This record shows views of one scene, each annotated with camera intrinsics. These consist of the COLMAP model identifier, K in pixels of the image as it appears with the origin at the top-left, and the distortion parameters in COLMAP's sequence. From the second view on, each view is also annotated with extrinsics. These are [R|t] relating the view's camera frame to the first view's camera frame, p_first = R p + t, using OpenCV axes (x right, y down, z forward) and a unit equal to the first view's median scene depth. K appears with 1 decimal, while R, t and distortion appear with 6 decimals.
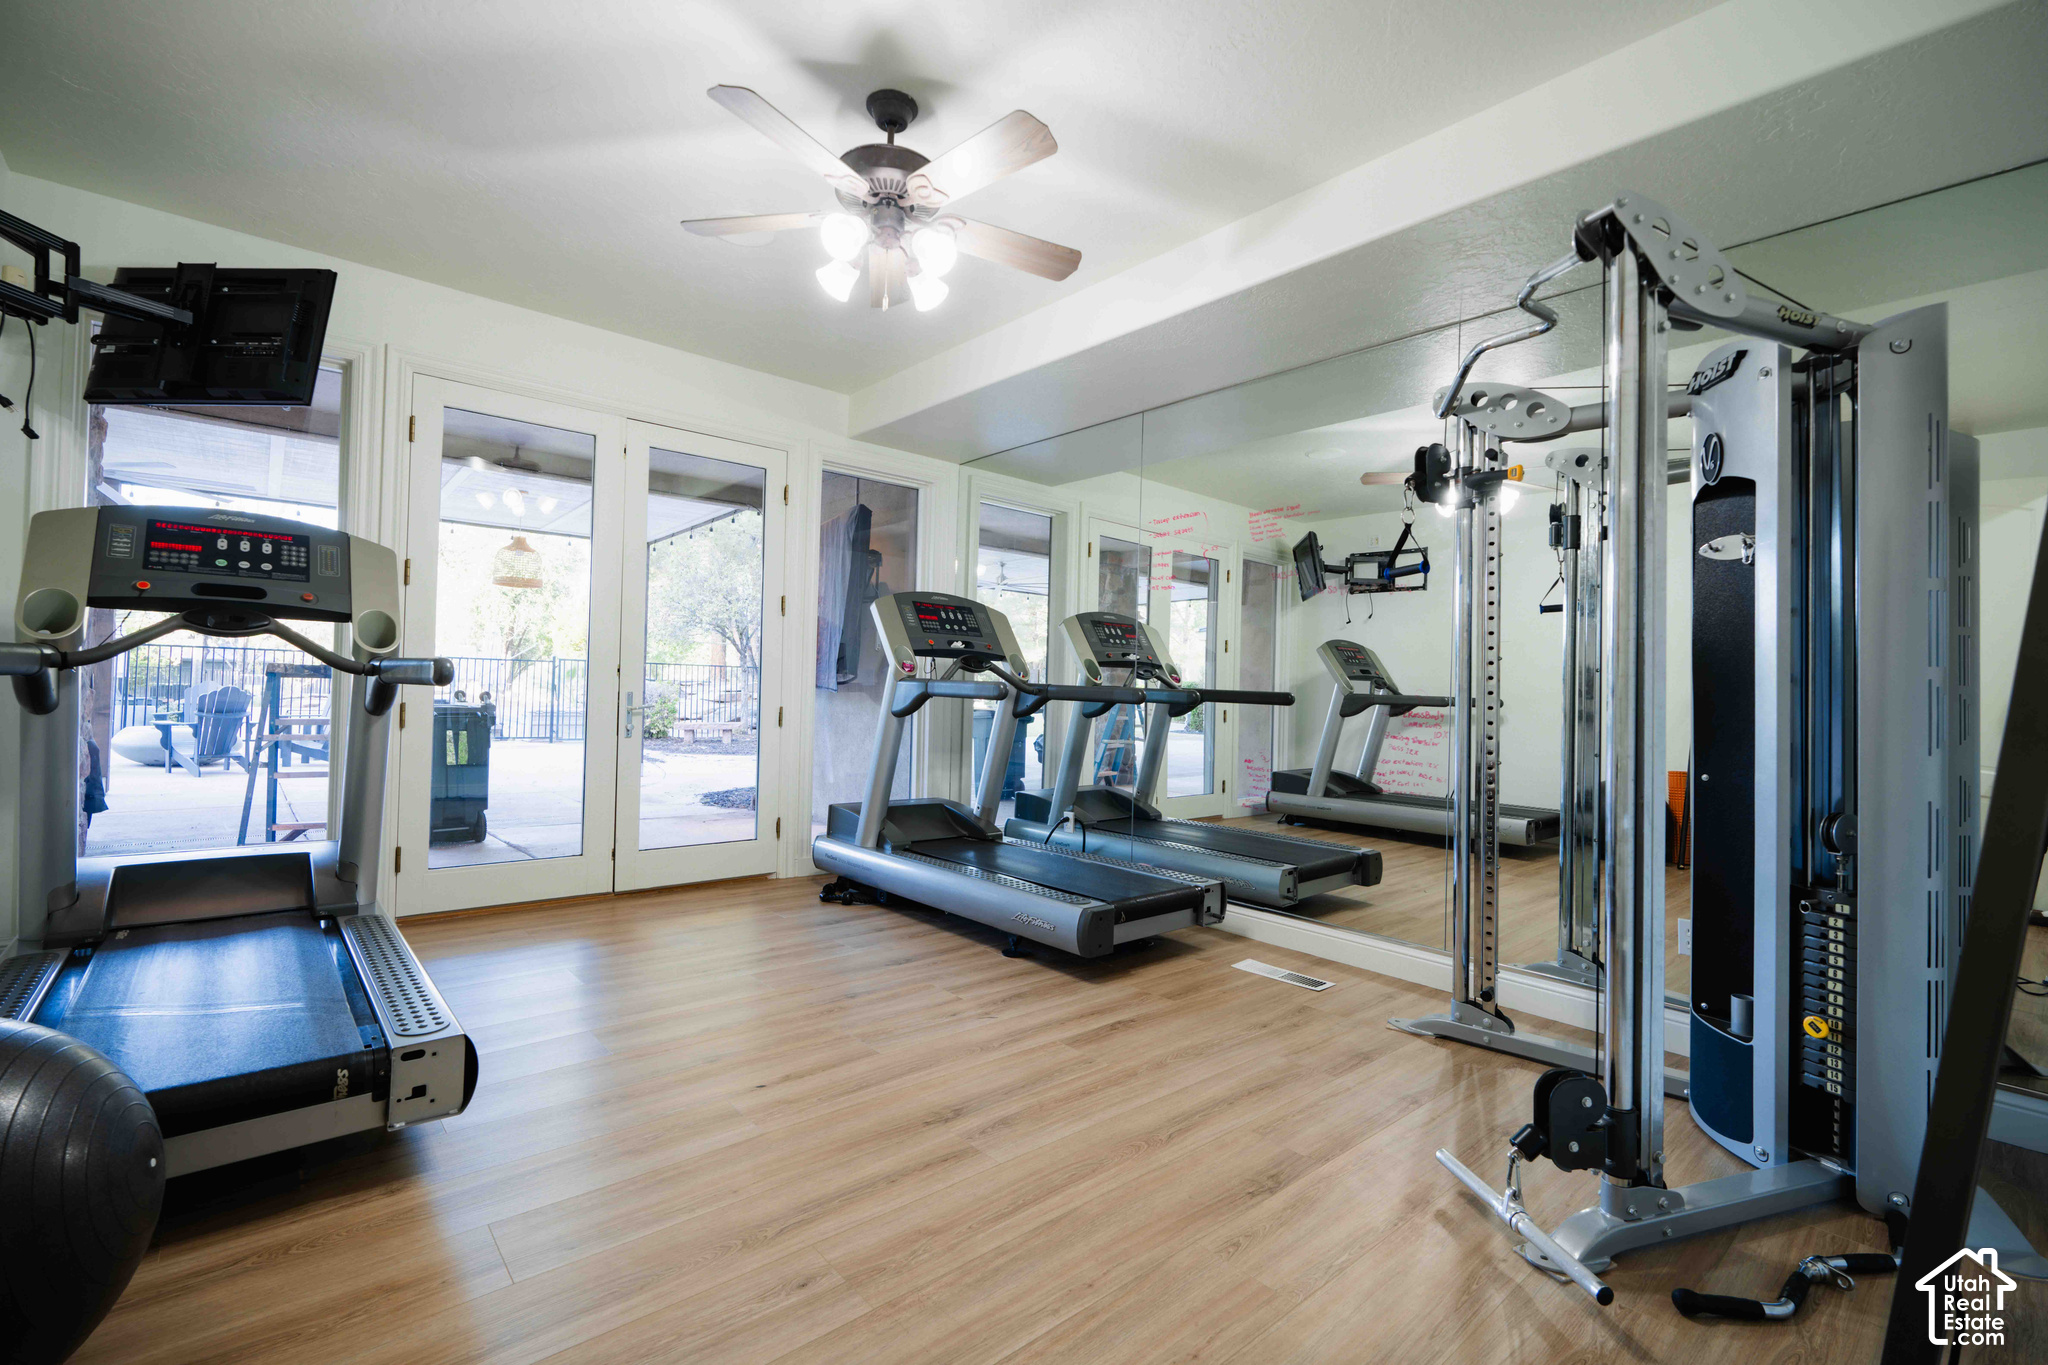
lens RADIAL K [[900.1, 0, 1026.9], [0, 900.1, 682.5], [0, 0, 1]] dist [0.004623, 0.000402]
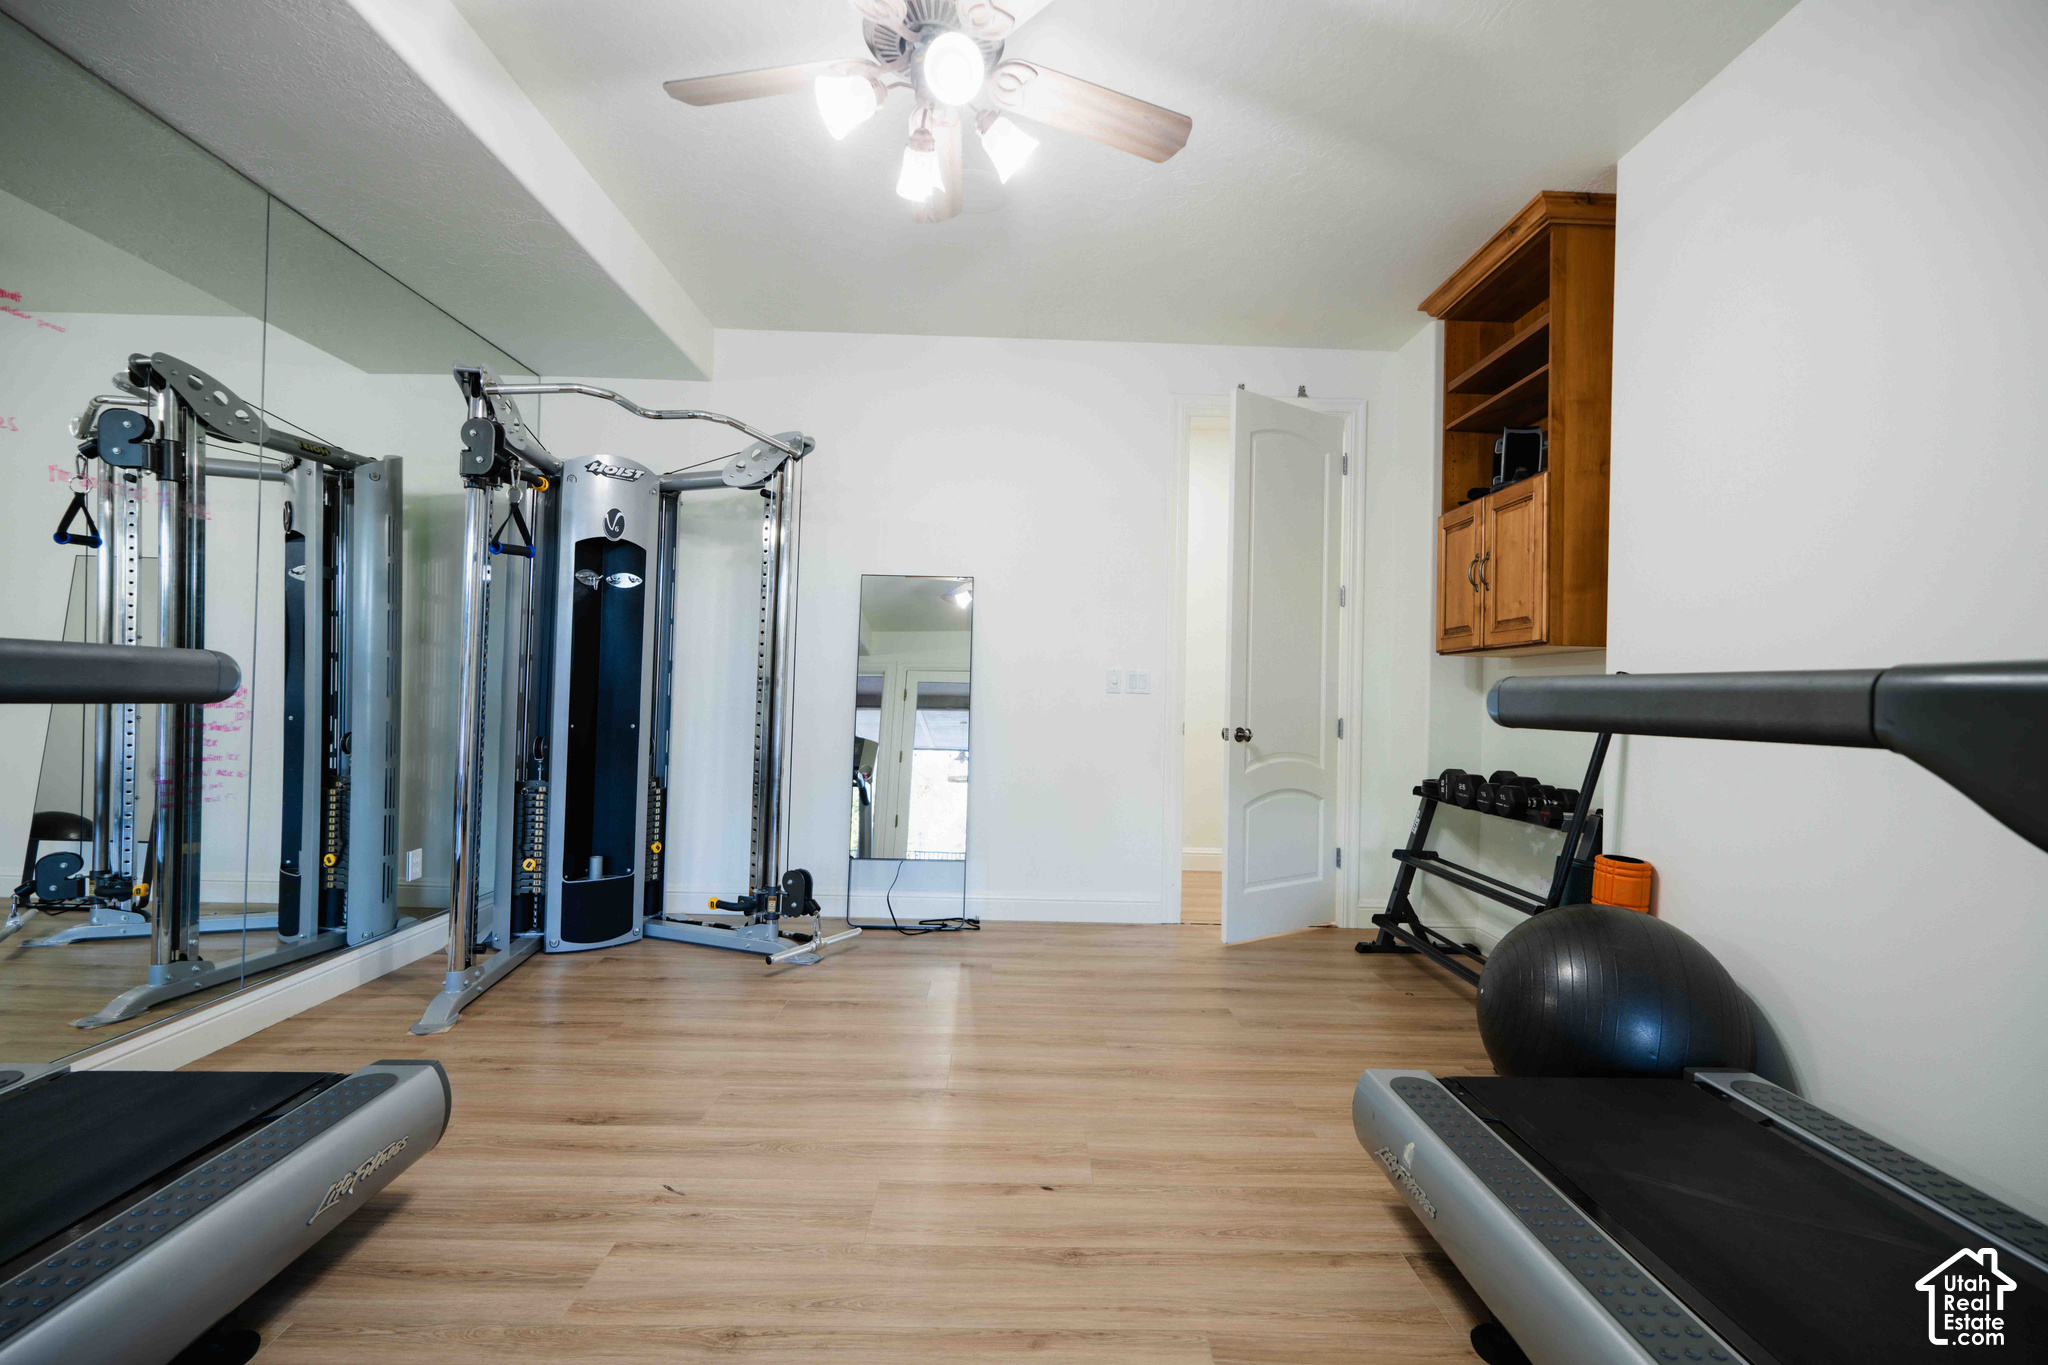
lens RADIAL K [[900.1, 0, 1026.9], [0, 900.1, 682.5], [0, 0, 1]] dist [0.004623, 0.000402]
pose [[-0.763930, -0.042177, 0.643919, -0.643501], [-0.052245, 0.998628, 0.003427, -0.010299], [-0.643180, -0.031024, -0.765086, 1.346112]]
